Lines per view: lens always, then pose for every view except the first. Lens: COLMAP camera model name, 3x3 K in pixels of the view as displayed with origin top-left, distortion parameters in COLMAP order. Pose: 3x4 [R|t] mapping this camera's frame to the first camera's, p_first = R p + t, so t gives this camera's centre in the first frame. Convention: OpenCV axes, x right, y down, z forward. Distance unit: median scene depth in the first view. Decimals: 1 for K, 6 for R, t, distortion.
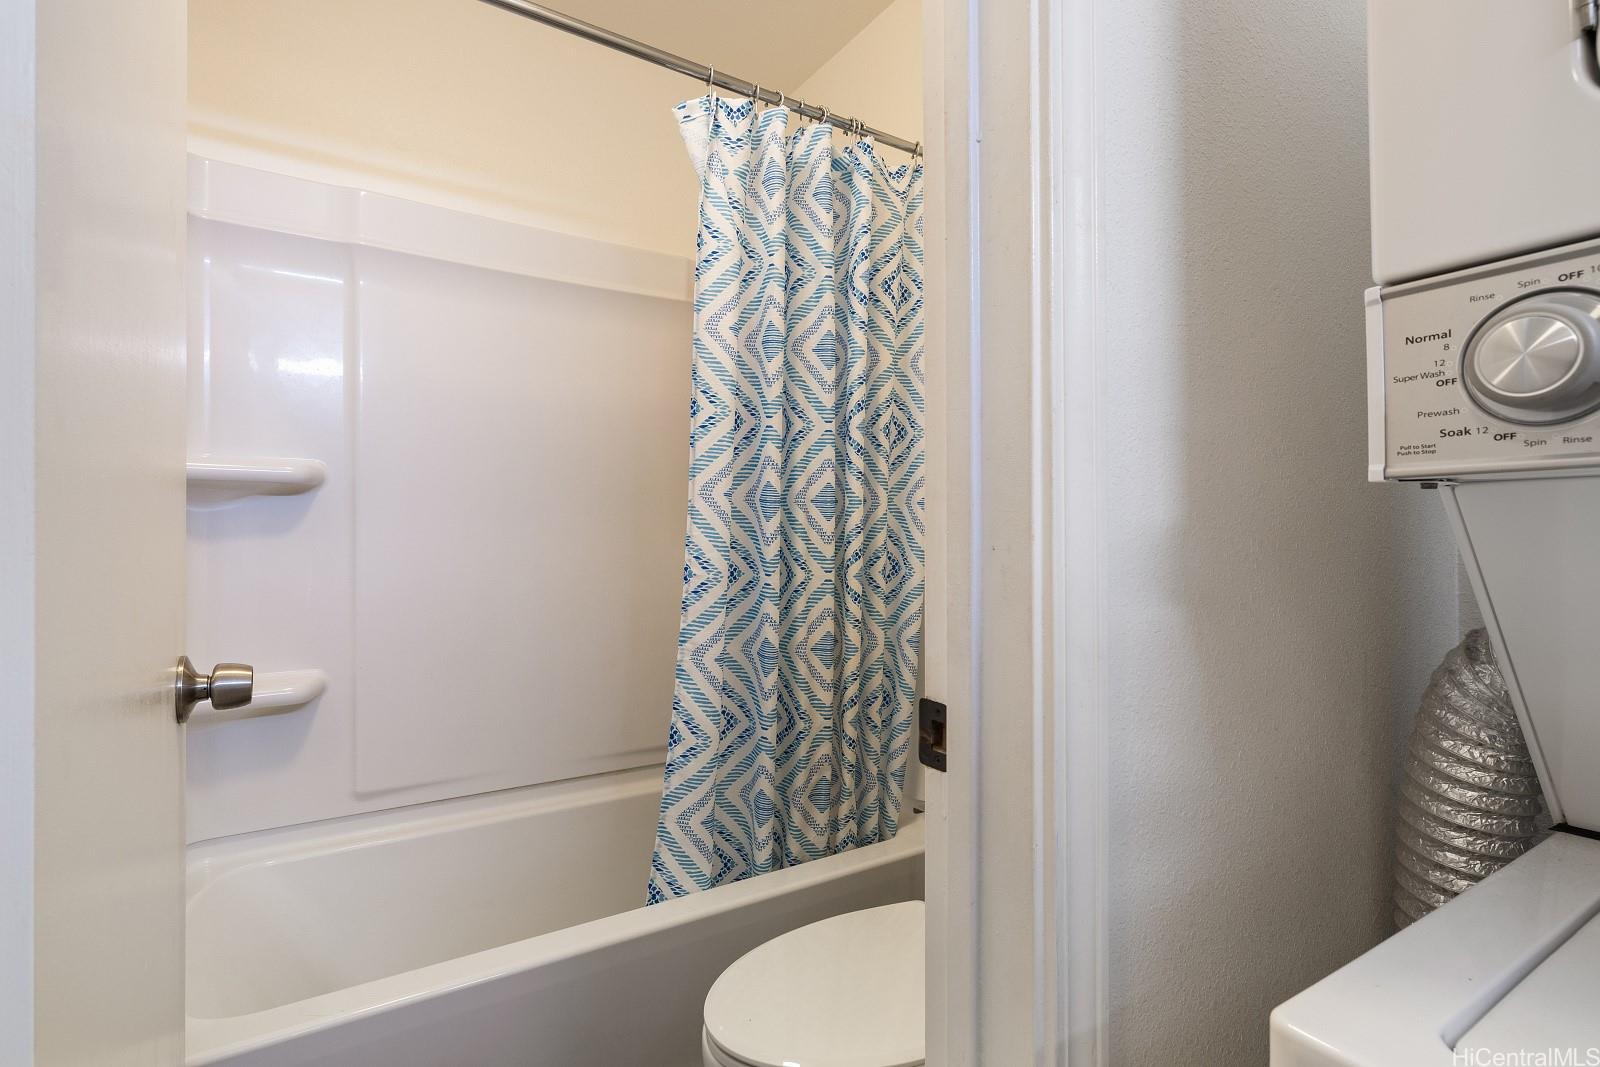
lens RADIAL K [[776.2, 0, 800.0], [0, 776.2, 533.5], [0, 0, 1]] dist [-0.010773, 0.000007]
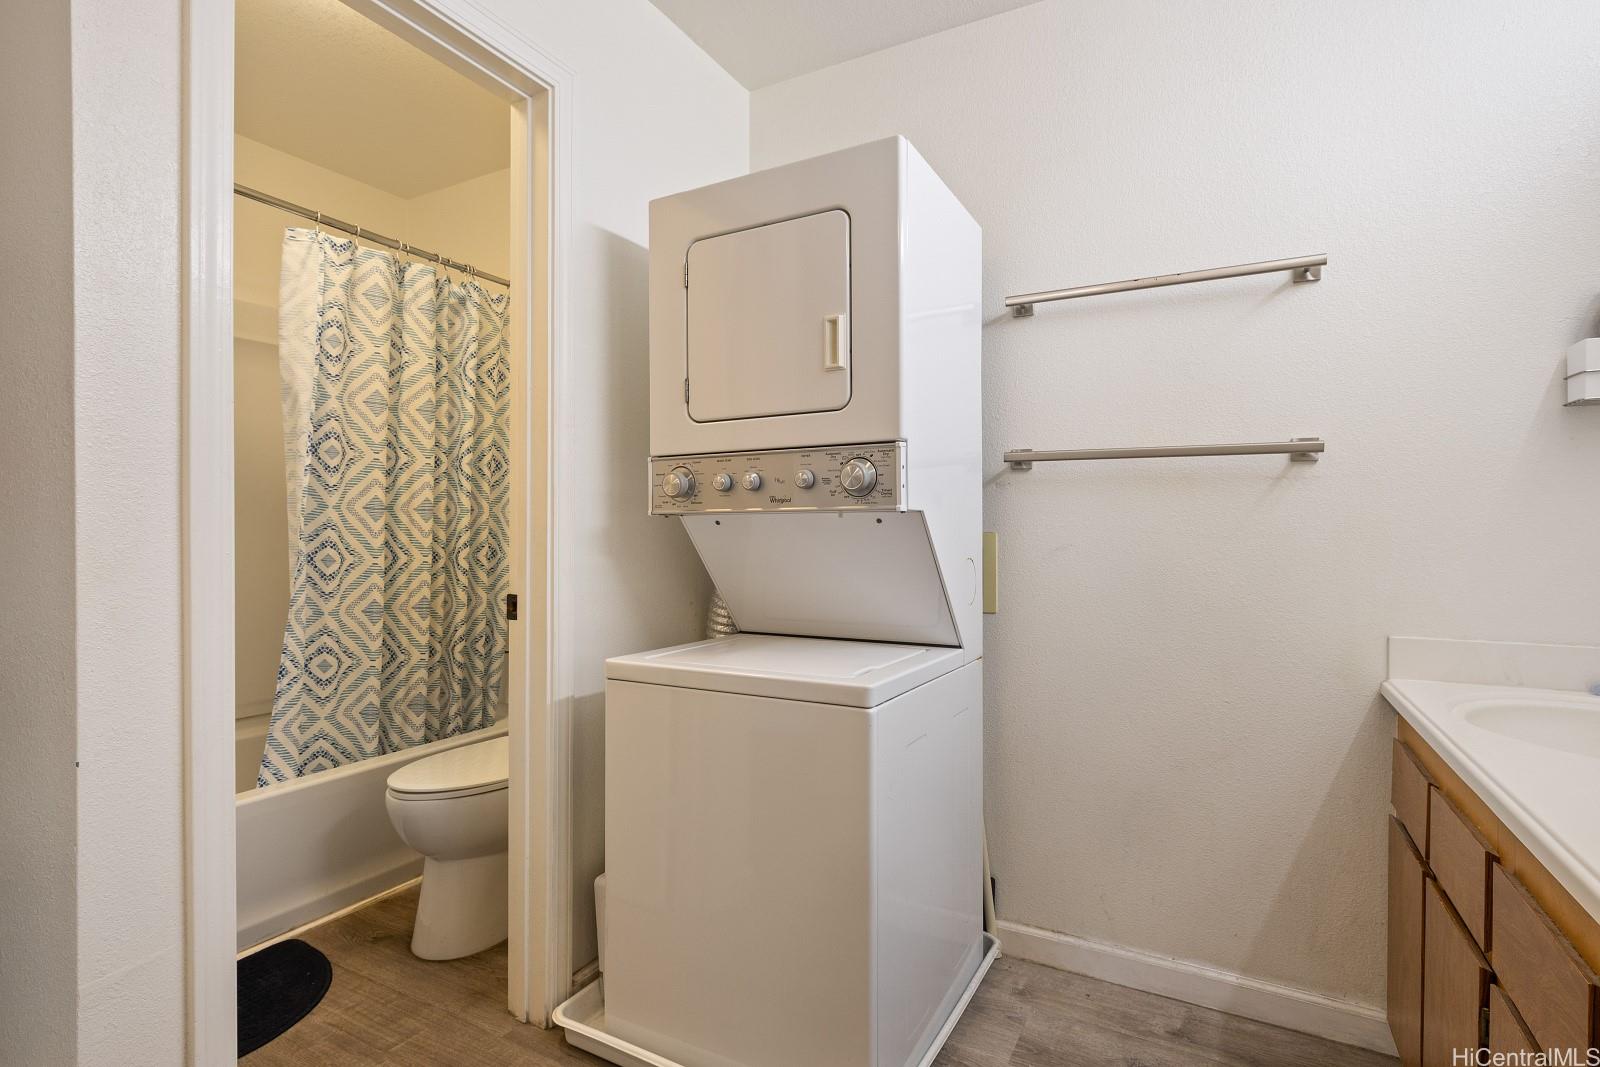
lens RADIAL K [[776.2, 0, 800.0], [0, 776.2, 533.5], [0, 0, 1]] dist [-0.010773, 0.000007]
pose [[0.878877, 0.002512, 0.477041, -0.080043], [-0.013113, 0.999735, 0.018895, -0.033089], [-0.476867, -0.022862, 0.878678, -0.664837]]
